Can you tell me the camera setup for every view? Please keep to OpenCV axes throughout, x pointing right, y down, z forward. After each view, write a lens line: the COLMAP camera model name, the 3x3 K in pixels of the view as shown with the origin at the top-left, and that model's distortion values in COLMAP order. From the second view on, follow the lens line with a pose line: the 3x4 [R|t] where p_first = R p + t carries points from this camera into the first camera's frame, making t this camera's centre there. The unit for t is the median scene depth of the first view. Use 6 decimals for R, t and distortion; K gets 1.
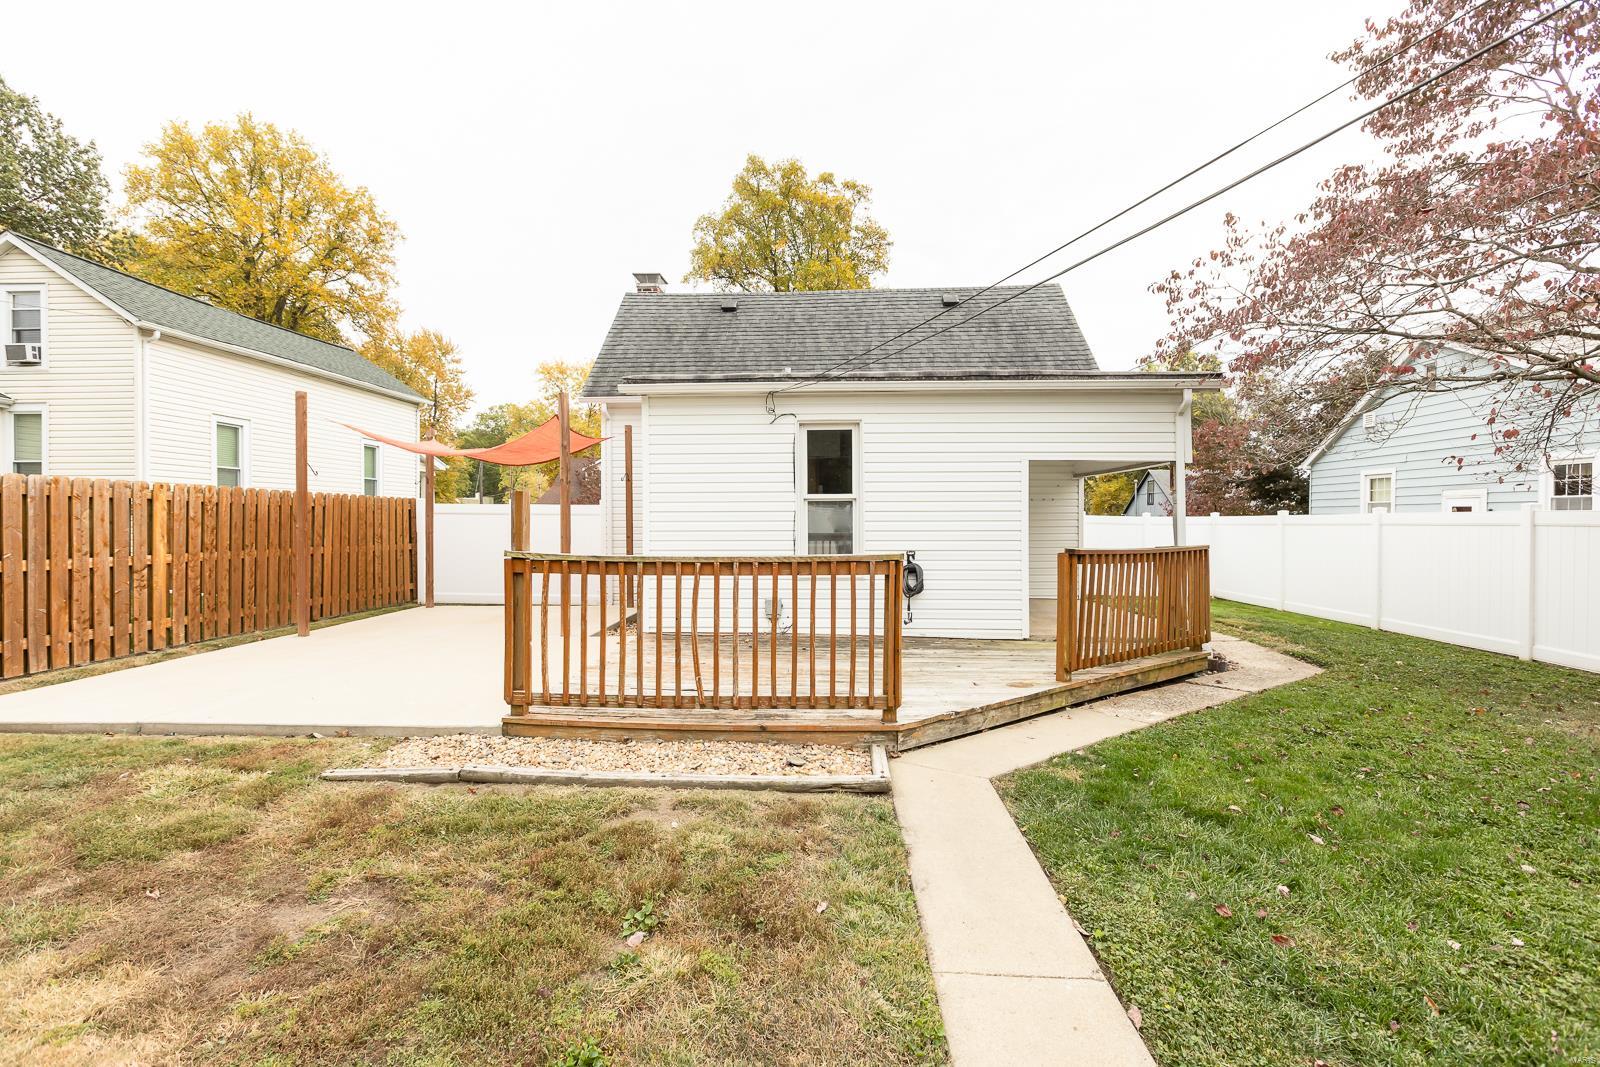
lens RADIAL K [[698.7, 0, 793.9], [0, 698.7, 531.7], [0, 0, 1]] dist [-0.006337, -0.000512]
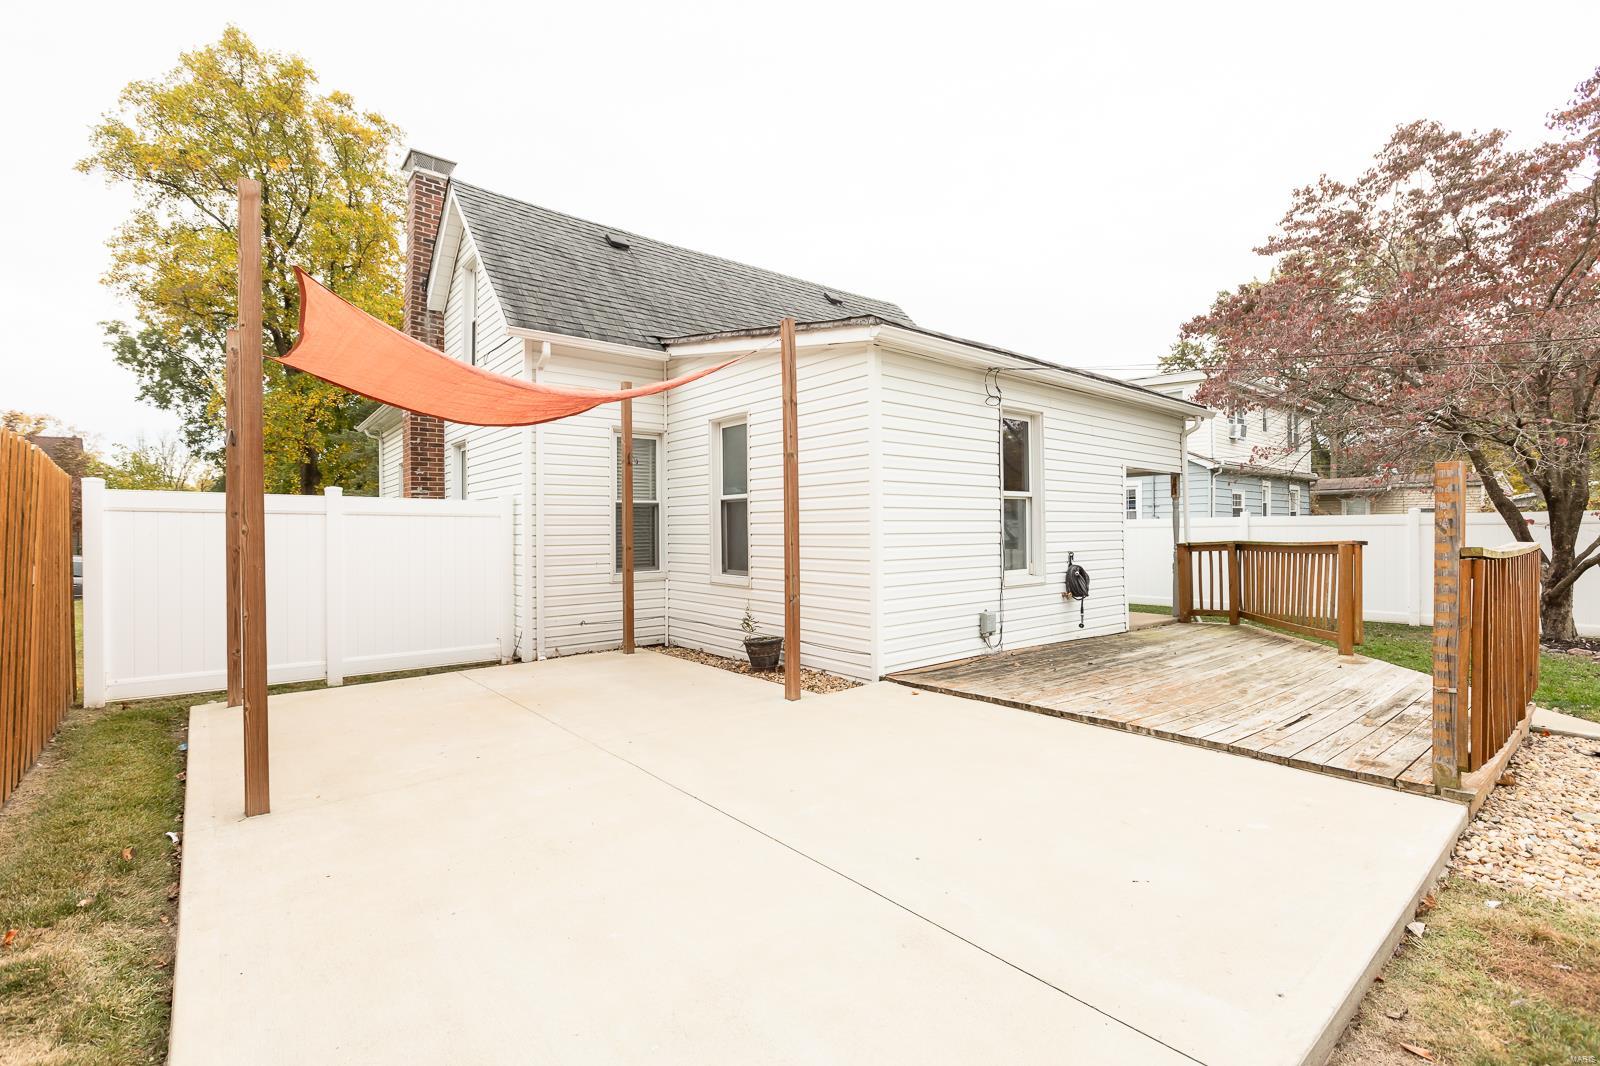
lens RADIAL K [[698.7, 0, 793.9], [0, 698.7, 531.2], [0, 0, 1]] dist [-0.006337, -0.000512]
pose [[0.742834, -0.005015, 0.669456, -0.369302], [0.013523, 0.999880, -0.007515, -0.000007], [-0.669339, 0.014635, 0.742813, 0.254898]]
